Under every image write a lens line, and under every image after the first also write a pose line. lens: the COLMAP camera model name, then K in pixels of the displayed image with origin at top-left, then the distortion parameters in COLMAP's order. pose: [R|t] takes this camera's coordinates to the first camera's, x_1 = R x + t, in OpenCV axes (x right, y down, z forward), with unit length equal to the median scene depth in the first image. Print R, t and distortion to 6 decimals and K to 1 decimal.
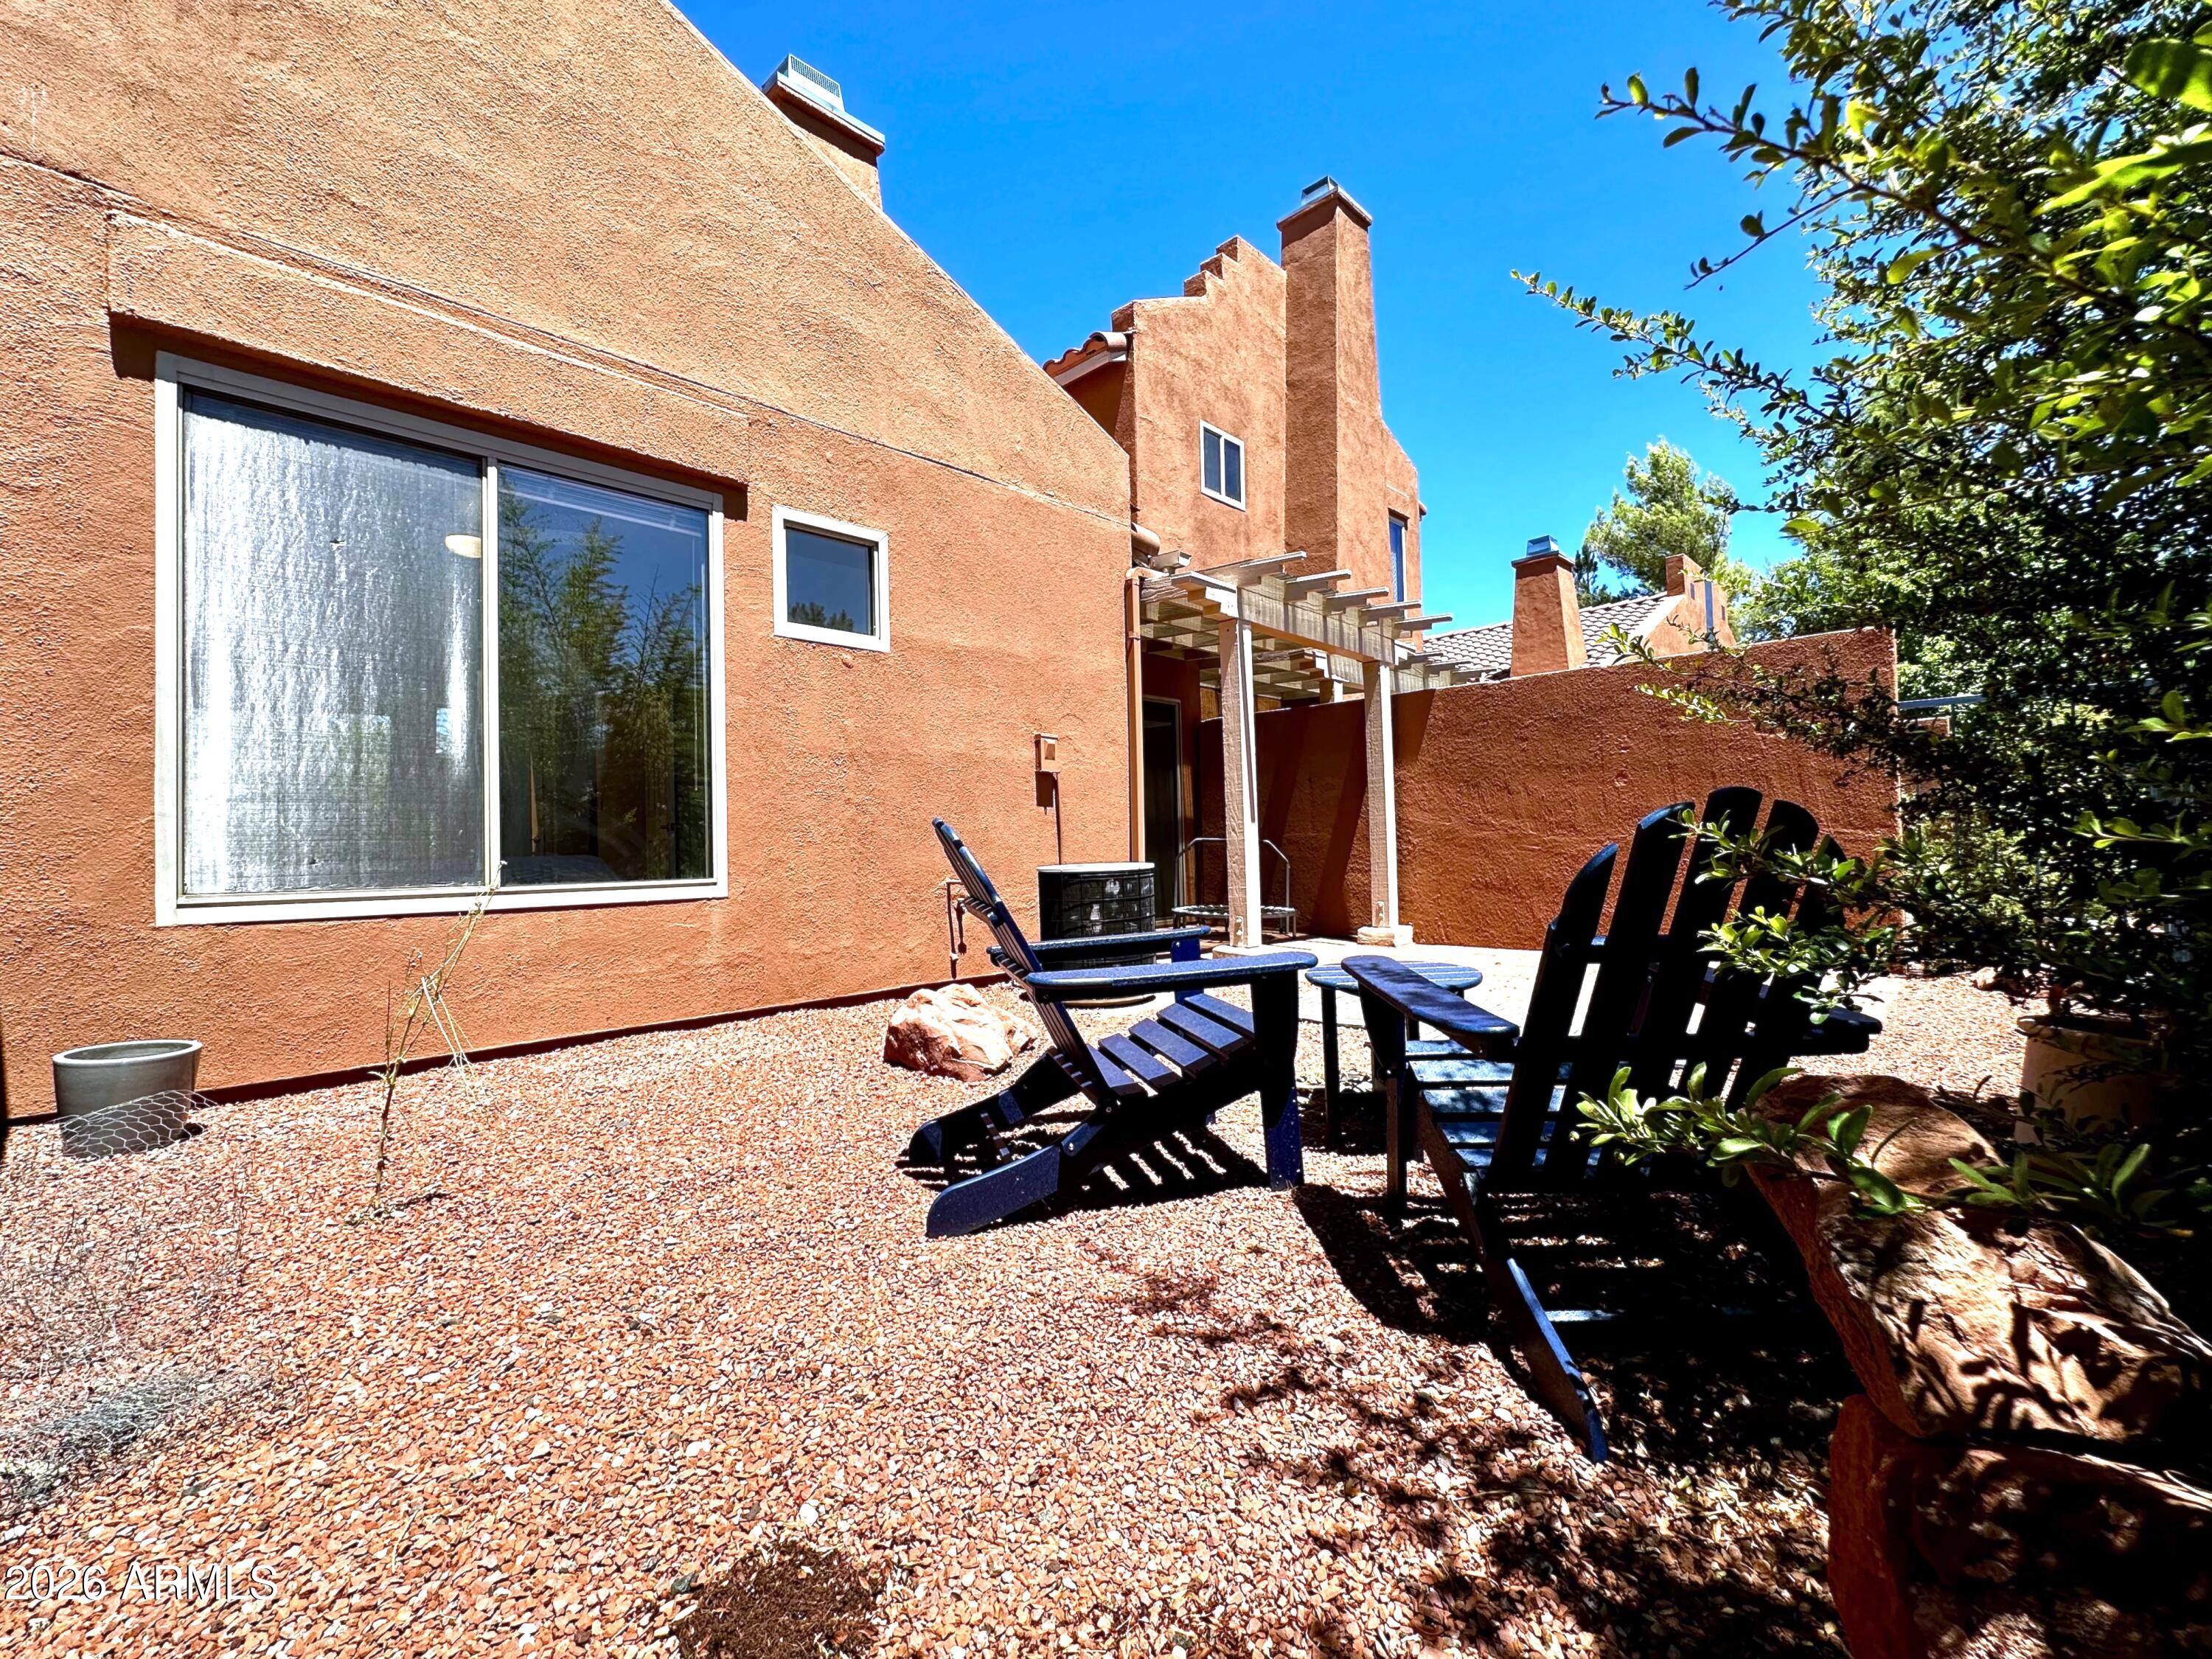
lens RADIAL K [[951.2, 0, 1106.0], [0, 951.2, 829.5], [0, 0, 1]] dist [-0.000471, -0.000091]
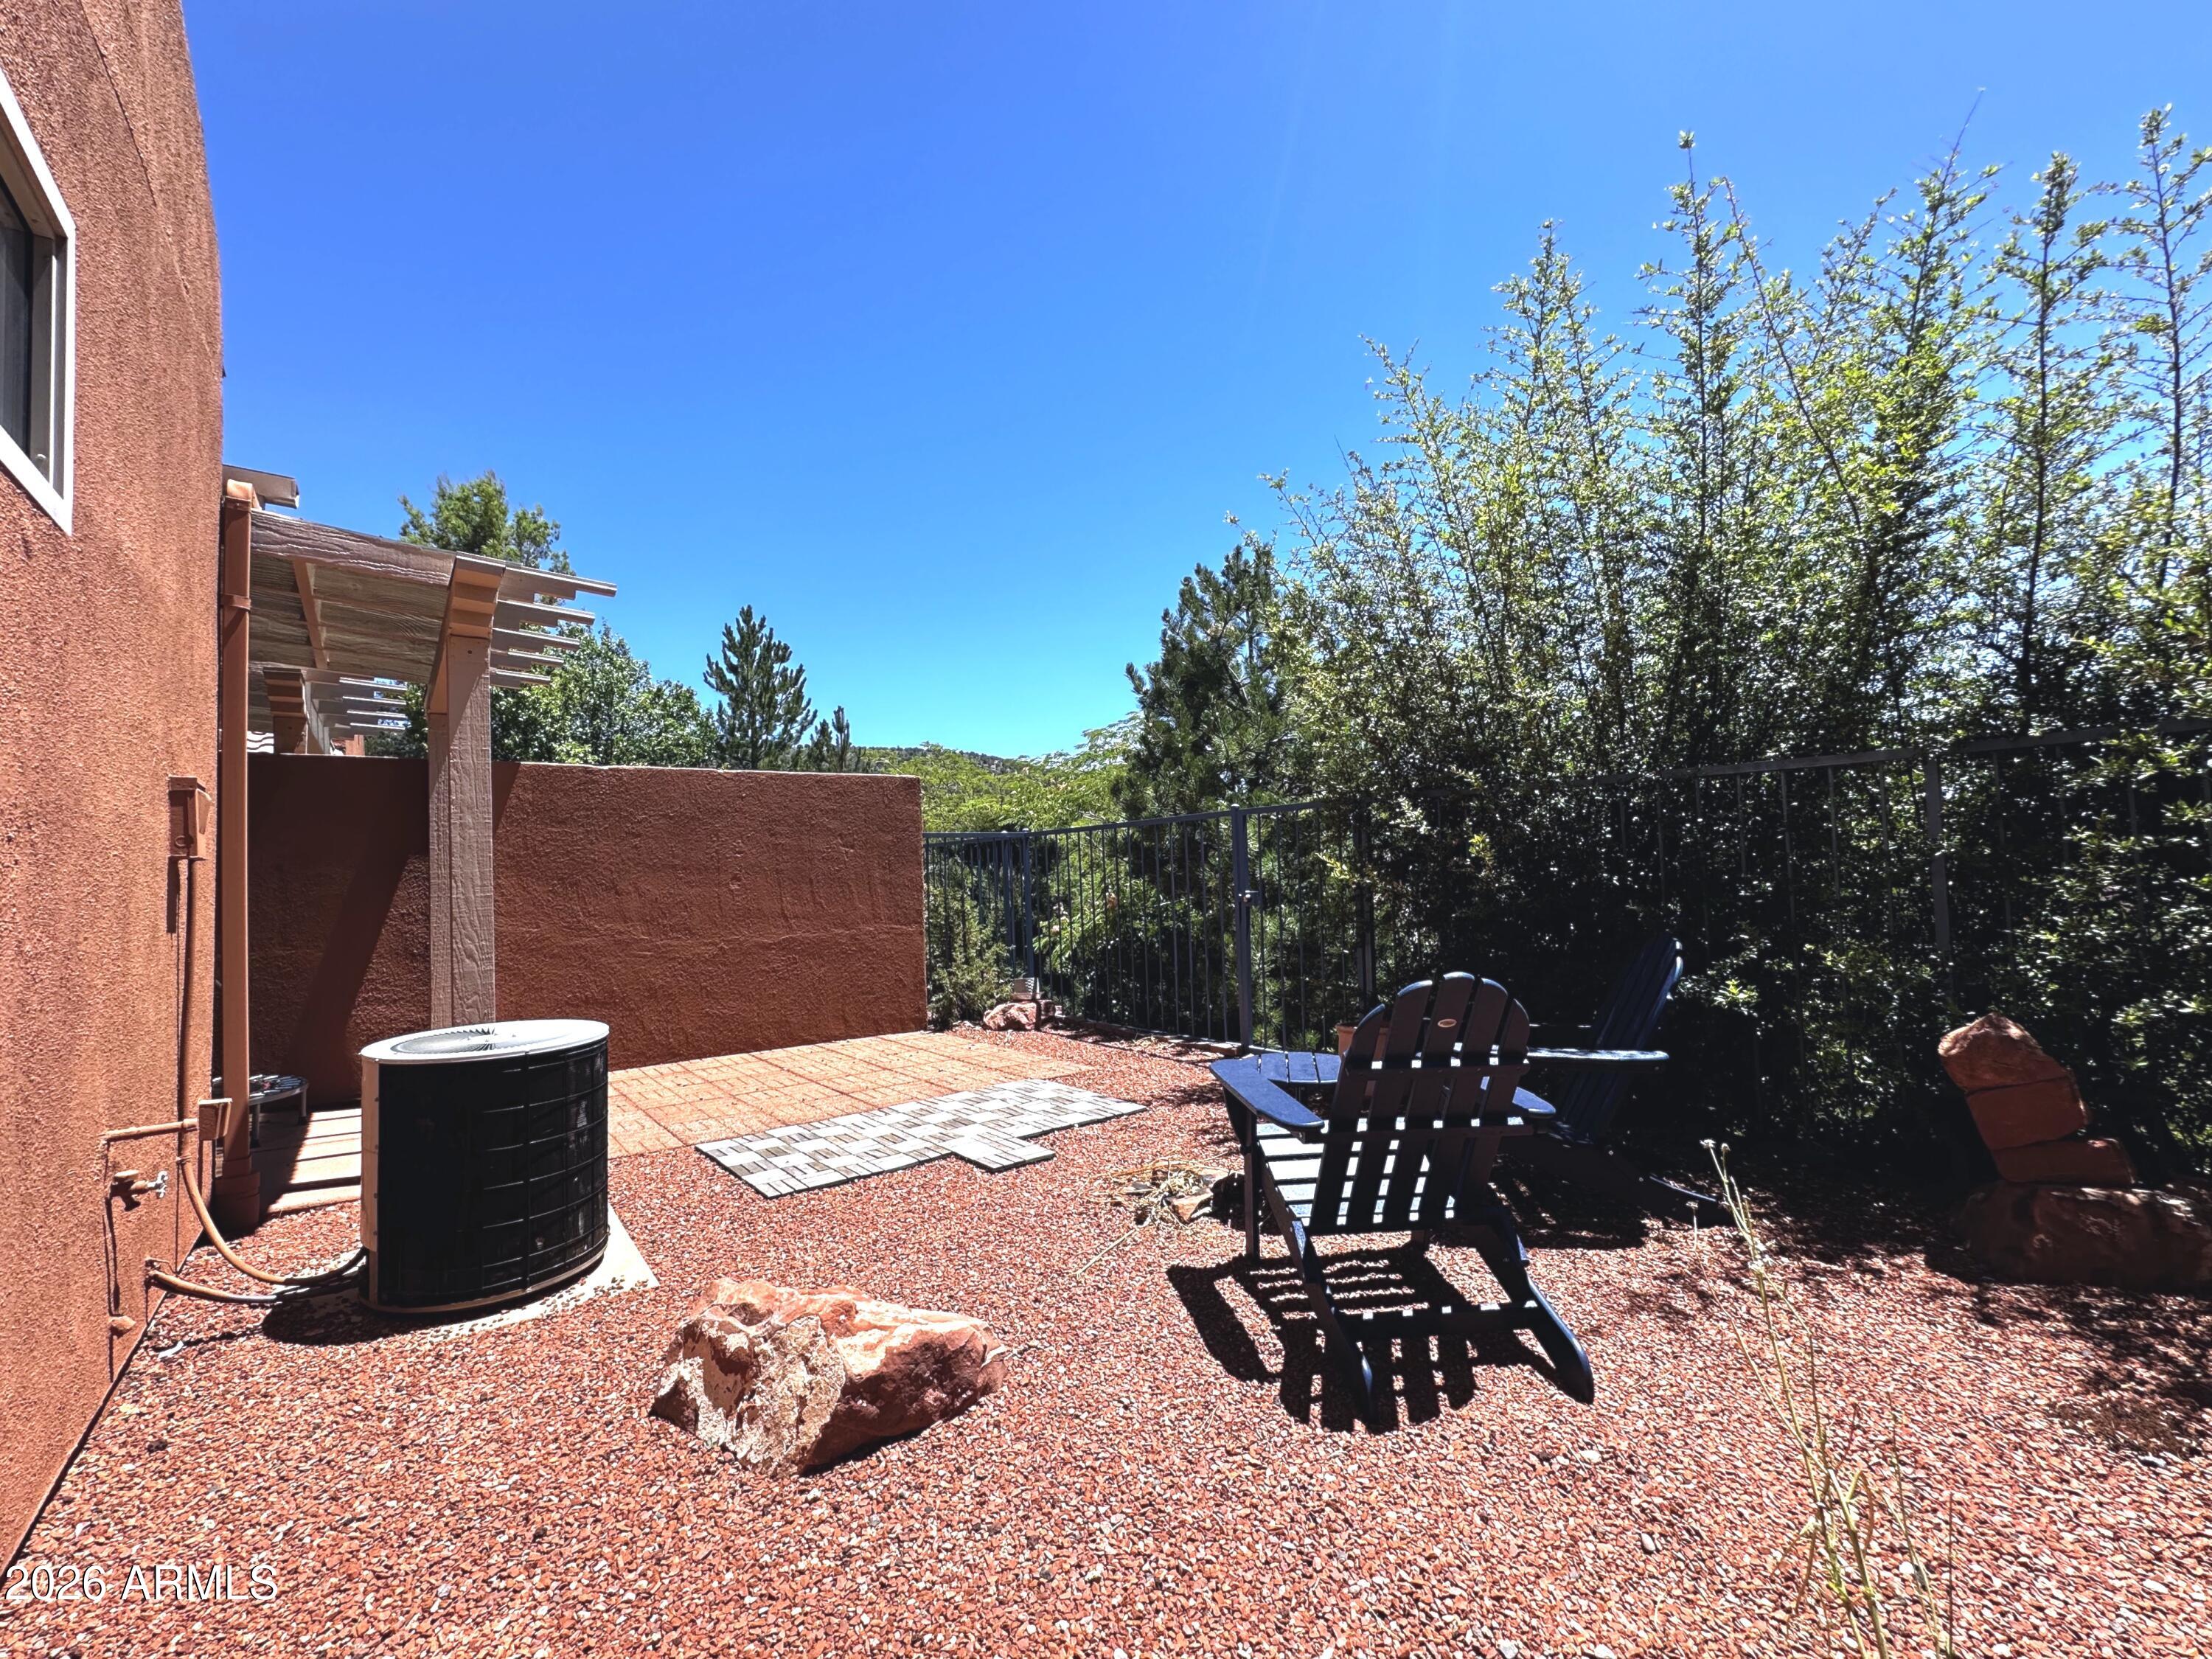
lens RADIAL K [[951.2, 0, 1106.0], [0, 951.2, 829.5], [0, 0, 1]] dist [-0.000471, -0.000091]
pose [[0.163408, 0.064996, 0.984415, -0.760905], [0.013606, 0.997584, -0.068123, -0.062267], [-0.986465, 0.024526, 0.162129, 0.790123]]
